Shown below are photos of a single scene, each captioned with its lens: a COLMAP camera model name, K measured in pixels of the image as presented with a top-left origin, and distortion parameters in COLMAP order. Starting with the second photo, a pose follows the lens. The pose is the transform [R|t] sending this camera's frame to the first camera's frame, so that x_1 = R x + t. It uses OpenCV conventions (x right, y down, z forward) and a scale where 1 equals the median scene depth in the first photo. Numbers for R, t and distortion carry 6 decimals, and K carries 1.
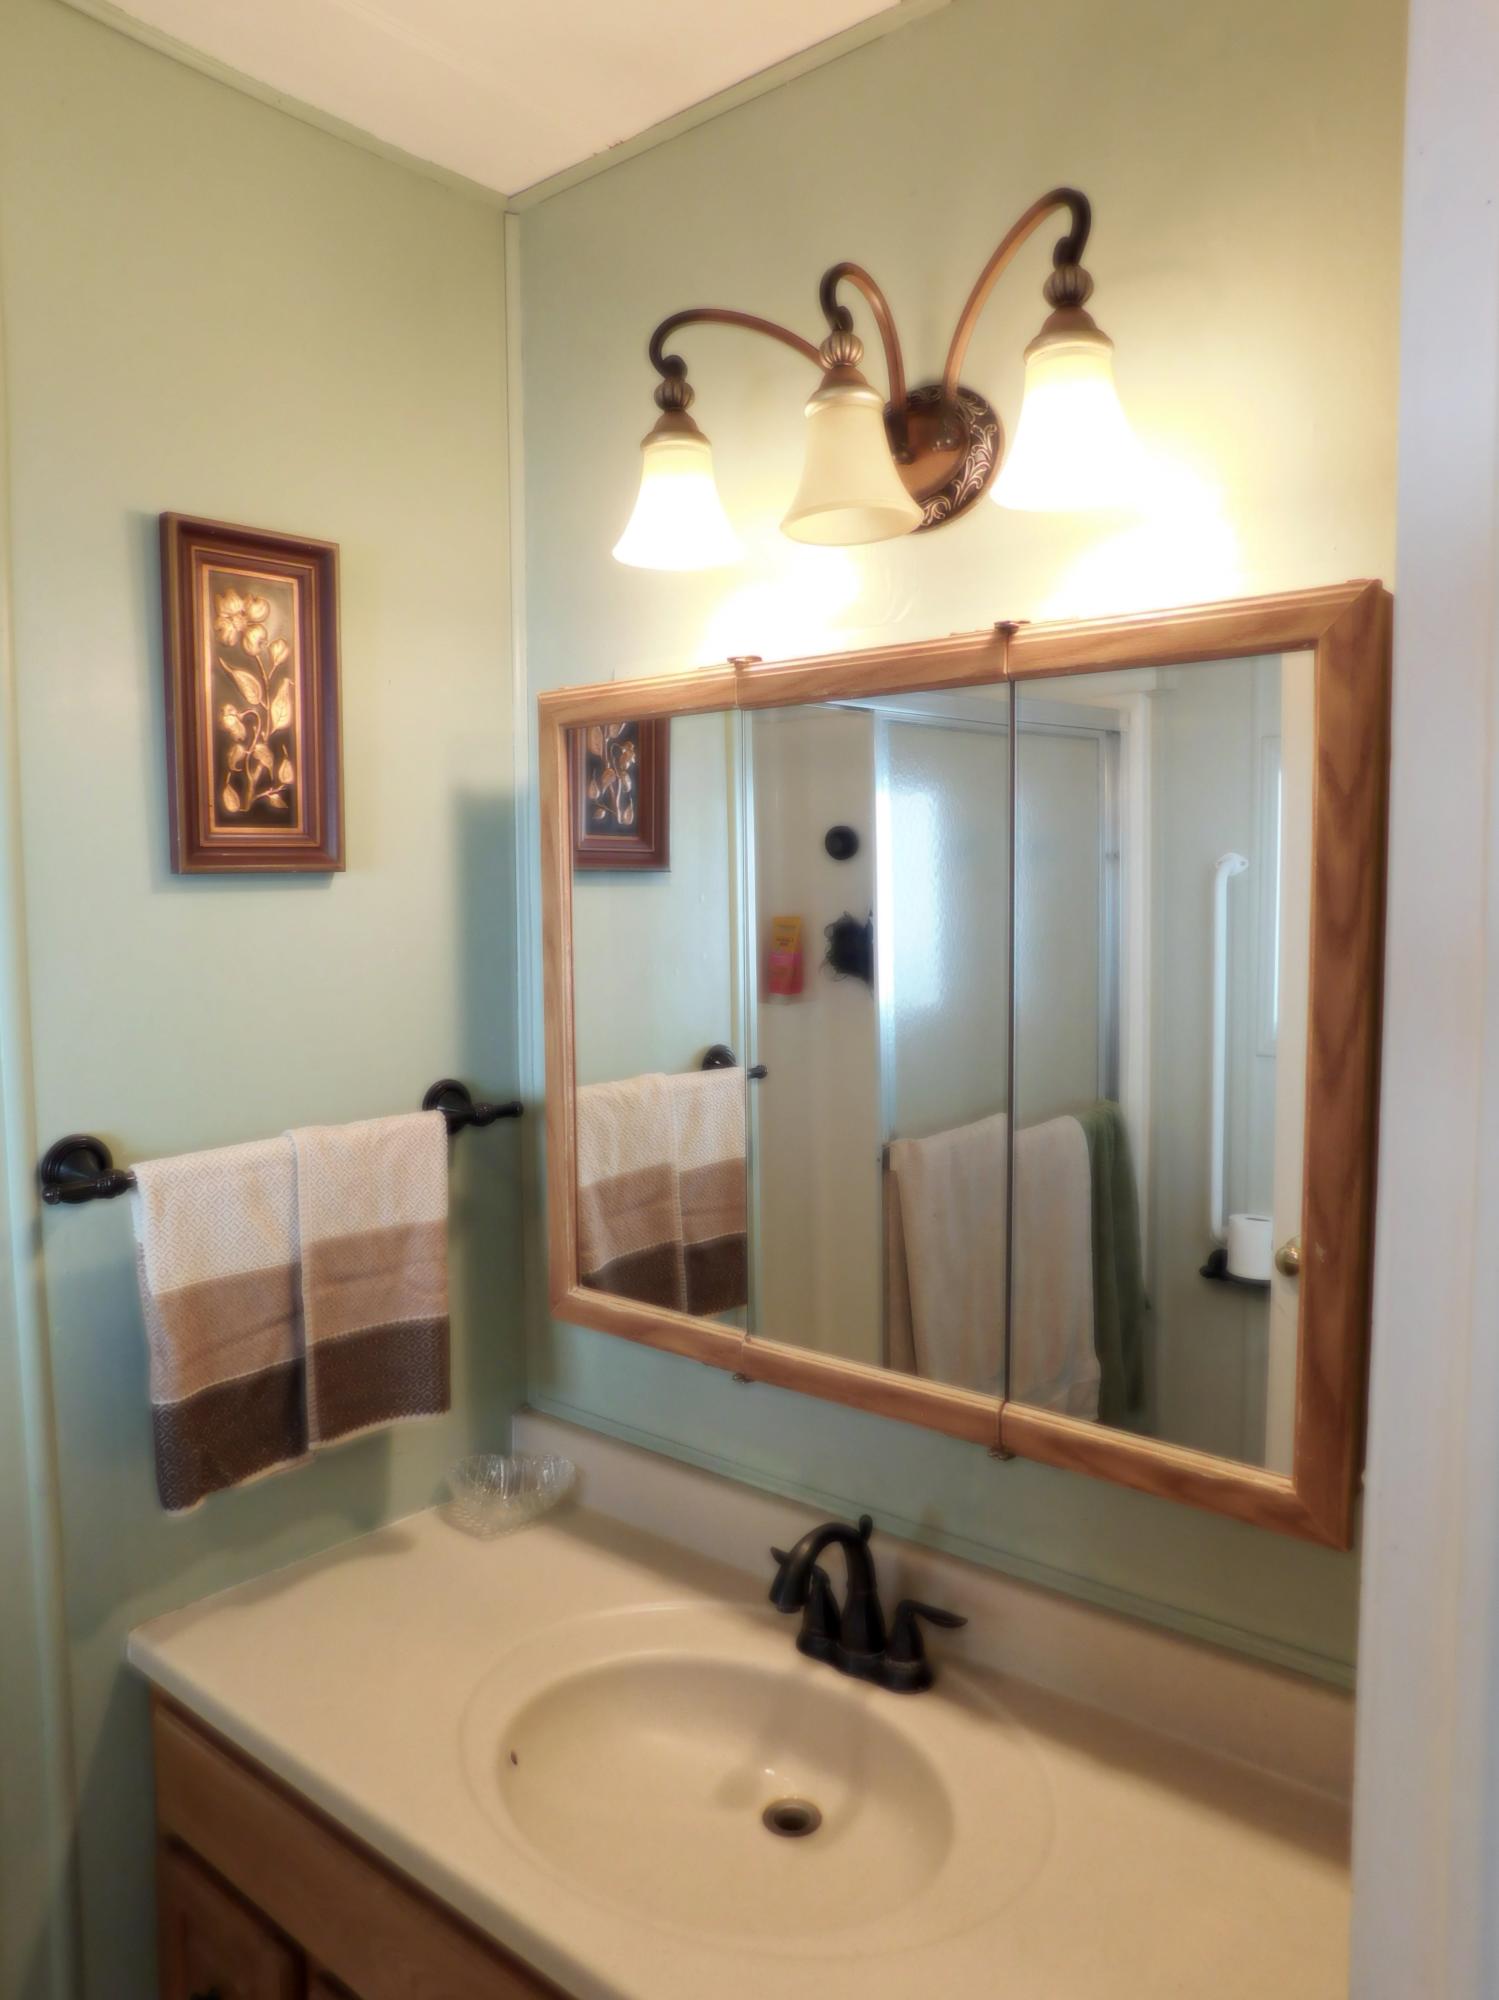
lens RADIAL K [[1398.9, 0, 749.5], [0, 1398.9, 1000.0], [0, 0, 1]] dist [-0.076461, 0.066671]
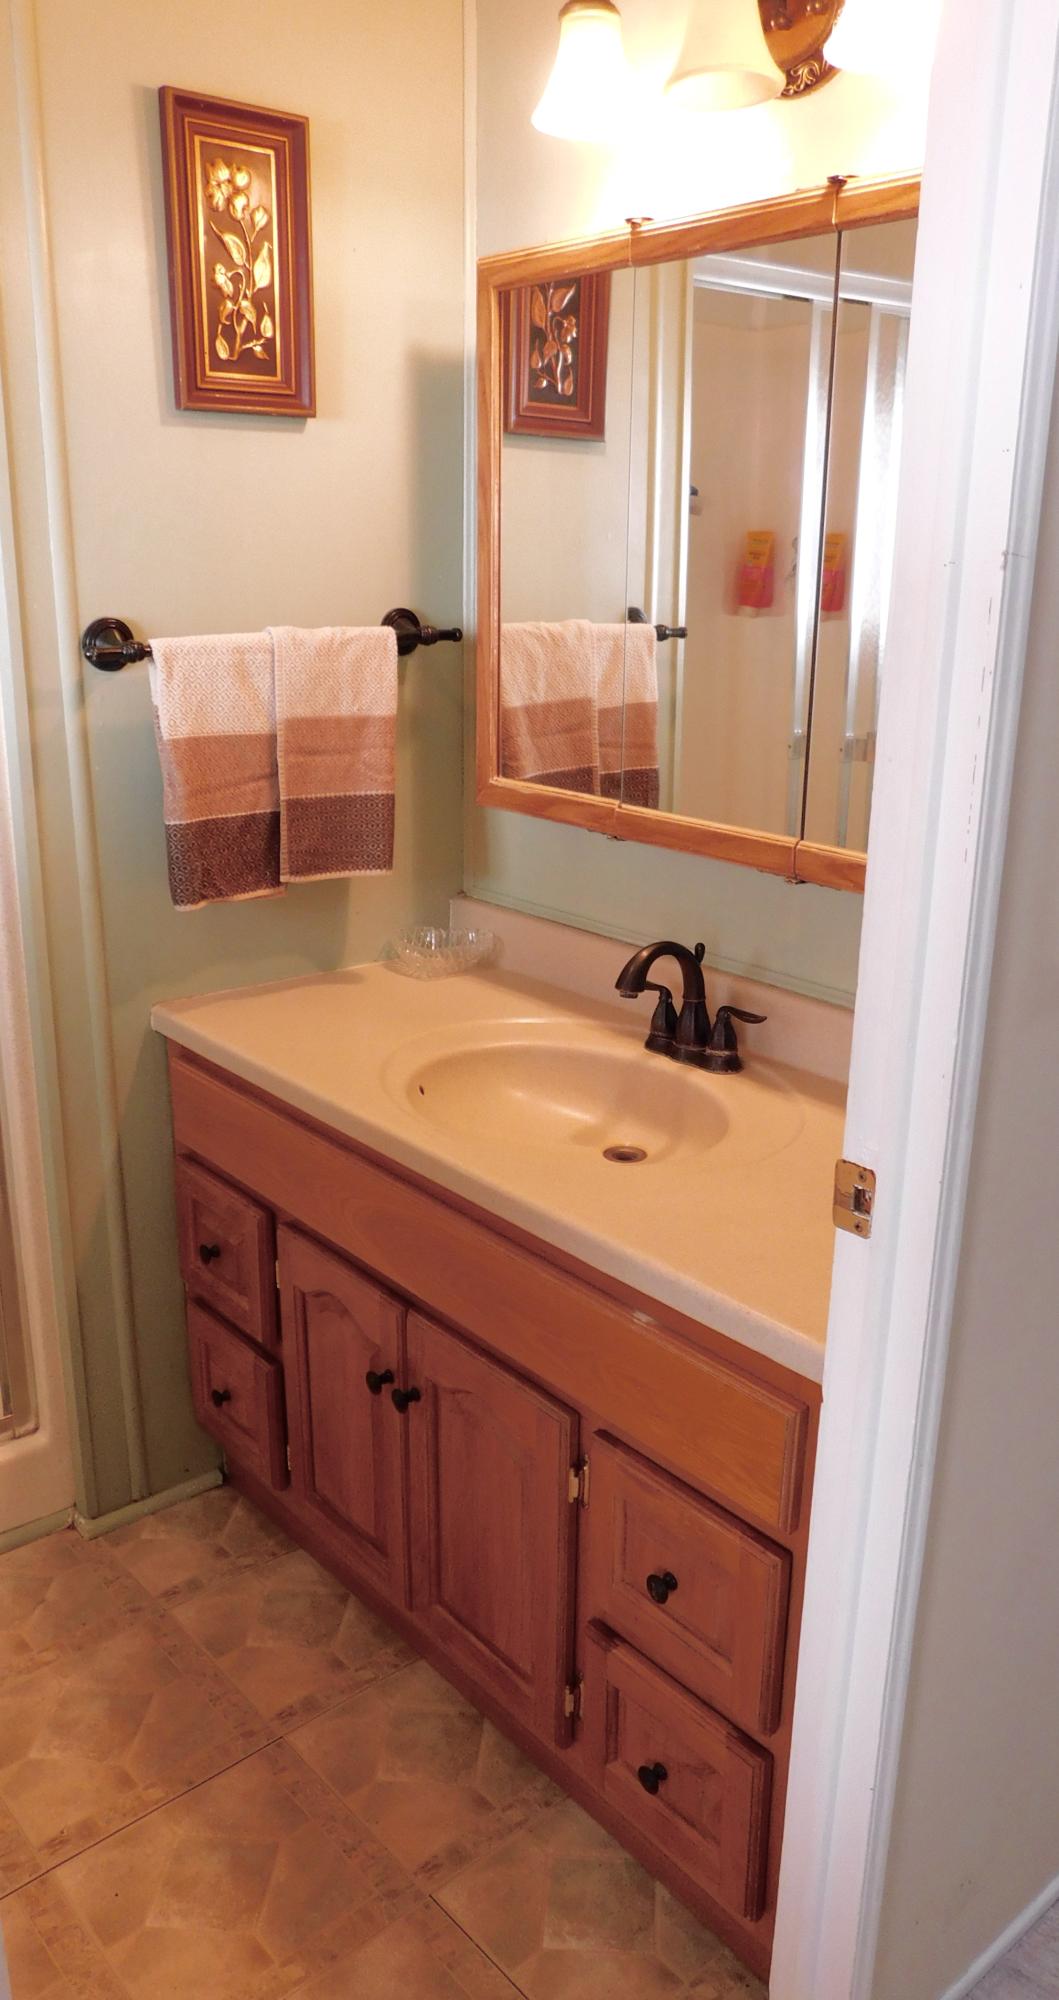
lens RADIAL K [[1434.3, 0, 575.2], [0, 1434.3, 1002.8], [0, 0, 1]] dist [-0.076033, 0.070792]
pose [[0.989113, 0.070304, -0.129276, 0.132476], [-0.039551, 0.973177, 0.226632, 0.120831], [0.141742, -0.219051, 0.965363, -0.279049]]
